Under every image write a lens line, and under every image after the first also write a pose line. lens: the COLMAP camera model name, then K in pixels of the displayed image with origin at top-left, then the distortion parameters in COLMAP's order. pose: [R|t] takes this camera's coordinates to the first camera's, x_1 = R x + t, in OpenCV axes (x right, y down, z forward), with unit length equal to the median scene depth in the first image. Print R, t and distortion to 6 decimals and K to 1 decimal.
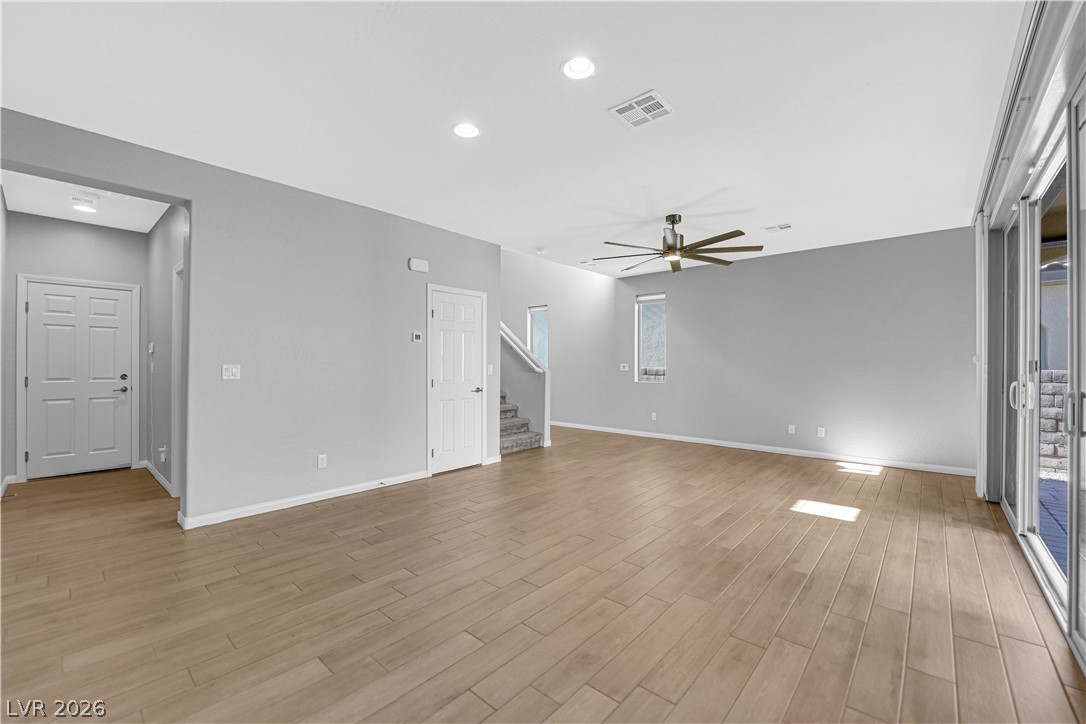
lens RADIAL K [[440.4, 0, 545.6], [0, 440.4, 361.8], [0, 0, 1]] dist [-0.008863, -0.000330]
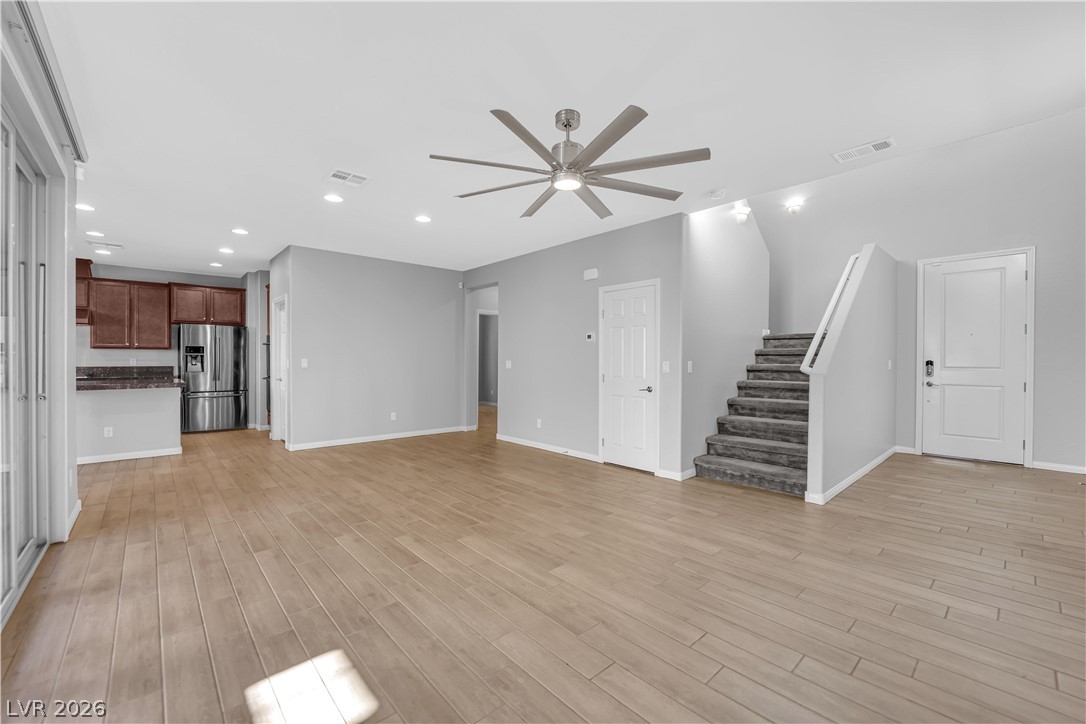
lens RADIAL K [[440.4, 0, 538.0], [0, 440.4, 362.2], [0, 0, 1]] dist [-0.008863, -0.000330]
pose [[-0.118712, 0.002424, -0.992926, 0.763667], [0.001779, 0.999996, 0.002229, 0.006201], [0.992927, -0.001502, -0.118716, 0.876864]]
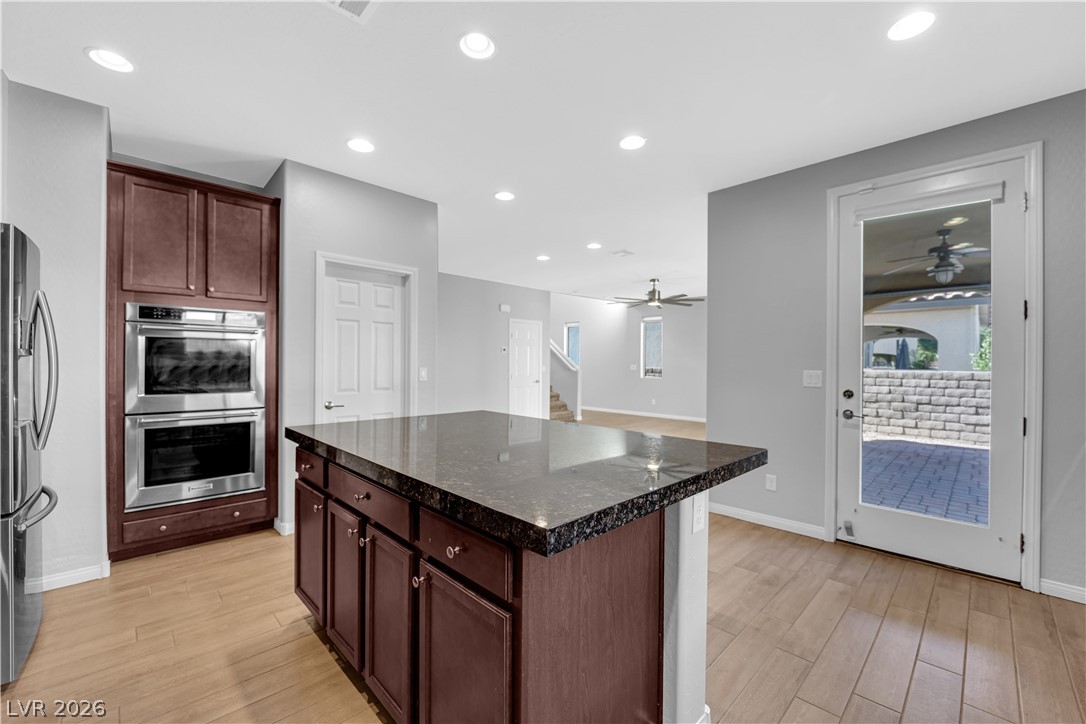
lens RADIAL K [[440.4, 0, 548.2], [0, 440.4, 362.4], [0, 0, 1]] dist [-0.008863, -0.000330]
pose [[0.998033, 0.002730, -0.062631, -0.009971], [-0.002379, 0.999981, 0.005675, -0.015838], [0.062645, -0.005515, 0.998021, -0.618167]]
